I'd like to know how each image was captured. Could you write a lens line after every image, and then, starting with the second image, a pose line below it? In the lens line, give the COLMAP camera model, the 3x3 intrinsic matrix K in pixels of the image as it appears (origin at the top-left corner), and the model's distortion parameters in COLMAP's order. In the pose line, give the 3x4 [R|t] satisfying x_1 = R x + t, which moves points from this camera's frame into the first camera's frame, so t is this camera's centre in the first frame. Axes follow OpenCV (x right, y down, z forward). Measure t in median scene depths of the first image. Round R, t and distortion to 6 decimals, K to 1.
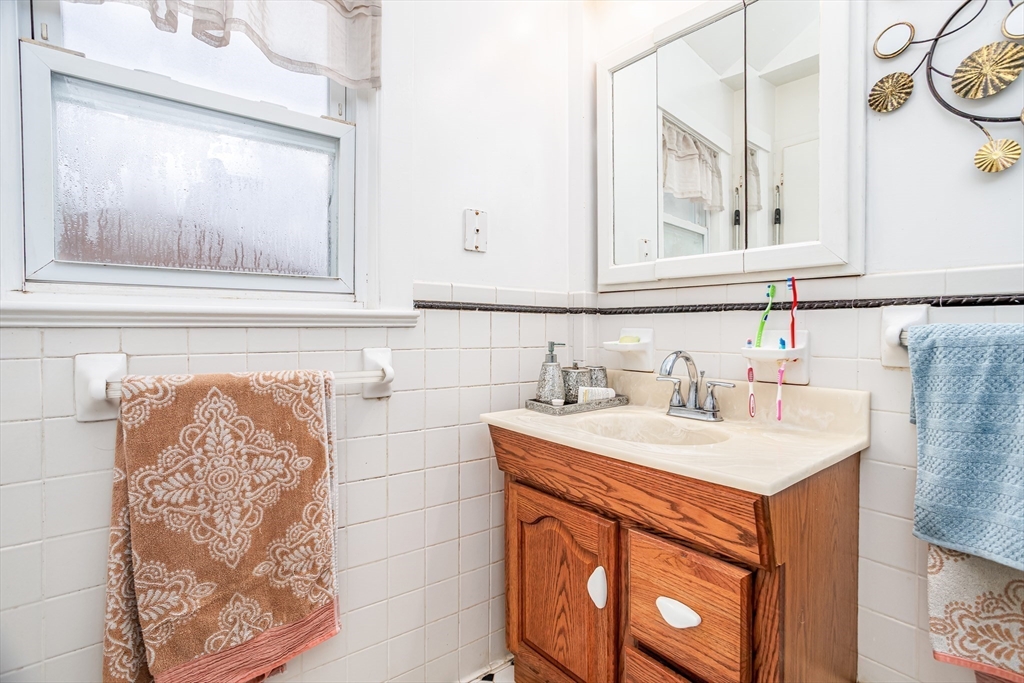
lens RADIAL K [[508.5, 0, 512.2], [0, 508.5, 334.6], [0, 0, 1]] dist [-0.051196, 0.030081]
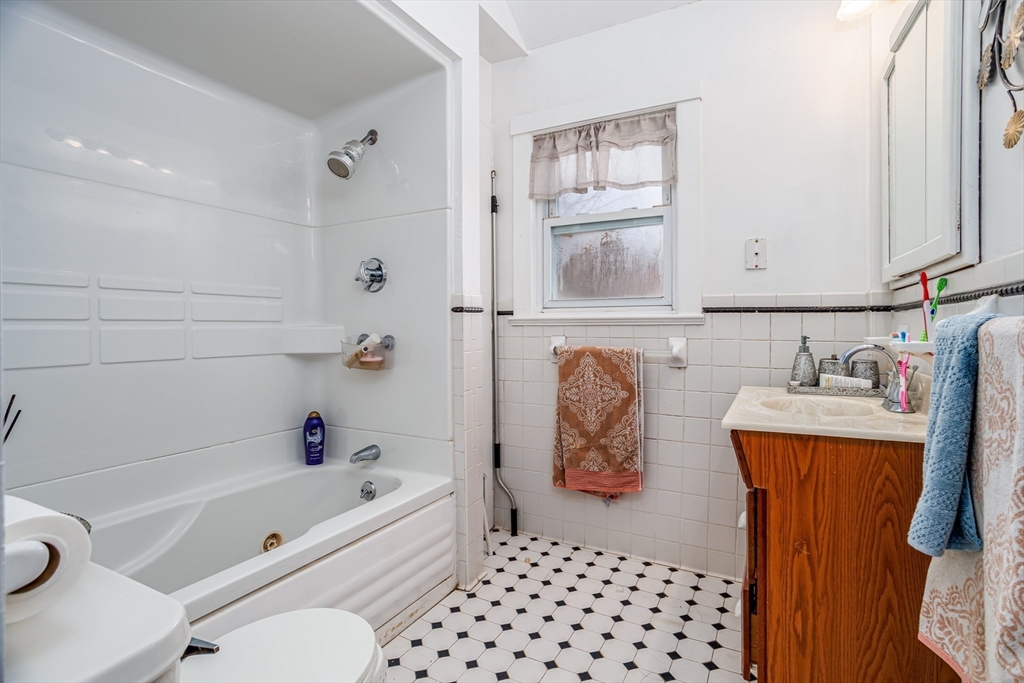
lens RADIAL K [[508.5, 0, 512.2], [0, 508.5, 334.6], [0, 0, 1]] dist [-0.051196, 0.030081]
pose [[0.381718, 0.008730, -0.924237, 1.265825], [-0.012948, 0.999908, 0.004097, 0.020474], [0.924188, 0.010404, 0.381796, -0.161490]]
